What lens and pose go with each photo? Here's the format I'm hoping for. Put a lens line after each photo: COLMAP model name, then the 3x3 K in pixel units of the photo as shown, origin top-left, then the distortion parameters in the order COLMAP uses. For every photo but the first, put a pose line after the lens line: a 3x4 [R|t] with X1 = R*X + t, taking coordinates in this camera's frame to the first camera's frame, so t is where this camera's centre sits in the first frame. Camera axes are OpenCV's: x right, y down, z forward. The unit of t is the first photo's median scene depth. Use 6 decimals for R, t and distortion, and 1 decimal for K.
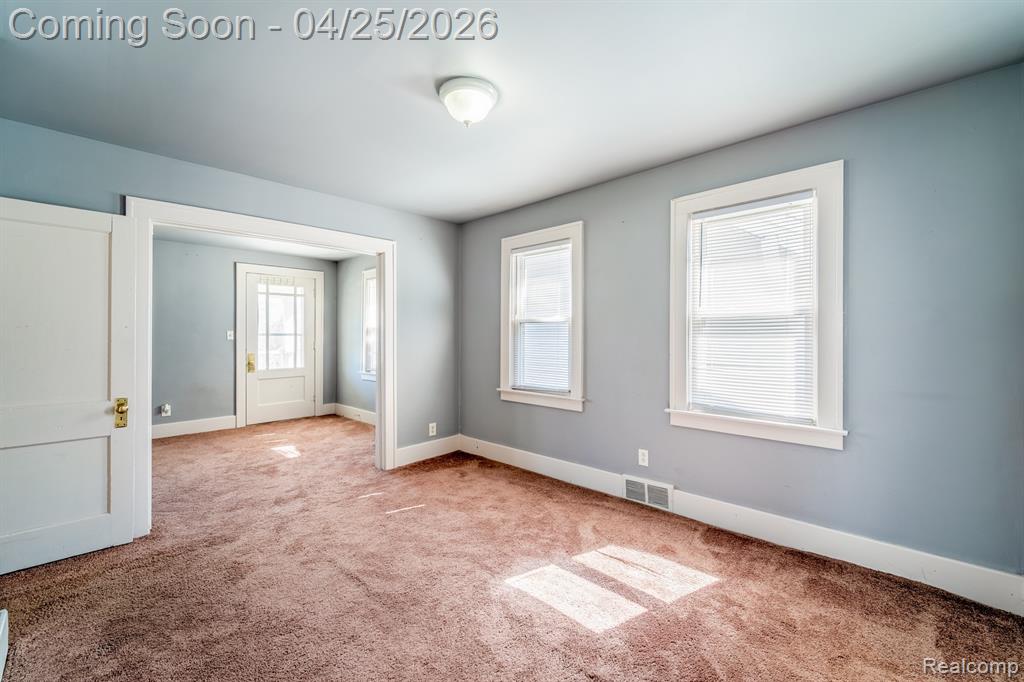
lens RADIAL K [[418.6, 0, 508.8], [0, 418.6, 336.5], [0, 0, 1]] dist [0.005968, -0.004030]
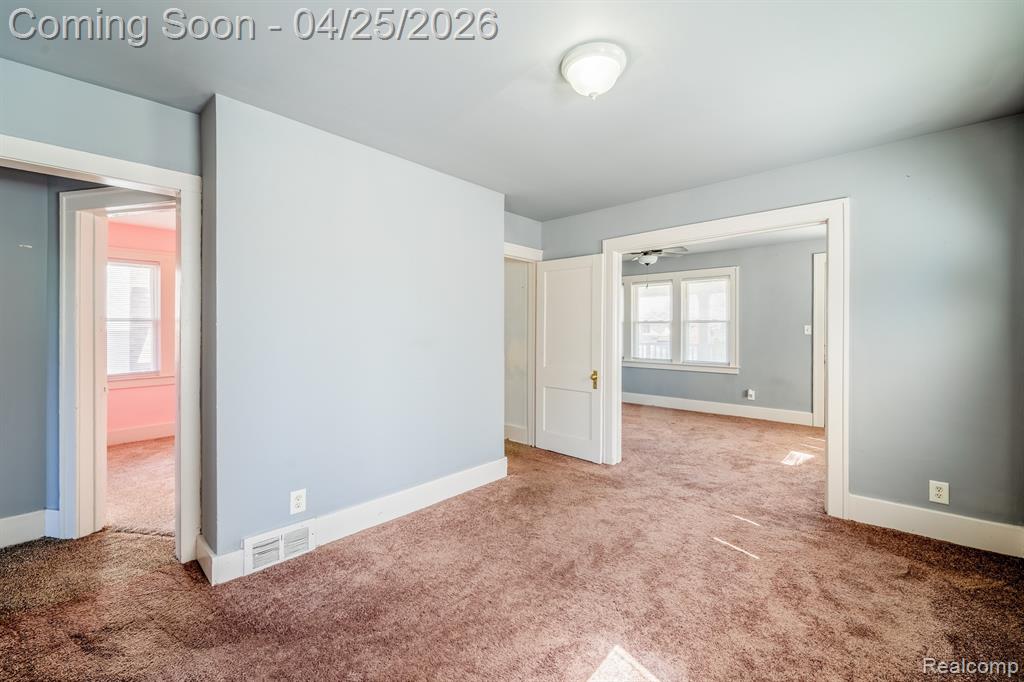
lens RADIAL K [[418.6, 0, 518.3], [0, 418.6, 331.6], [0, 0, 1]] dist [0.005968, -0.004030]
pose [[0.040159, 0.009067, -0.999152, 0.433461], [-0.003623, 0.999954, 0.008928, -0.007883], [0.999187, 0.003261, 0.040190, 0.439623]]
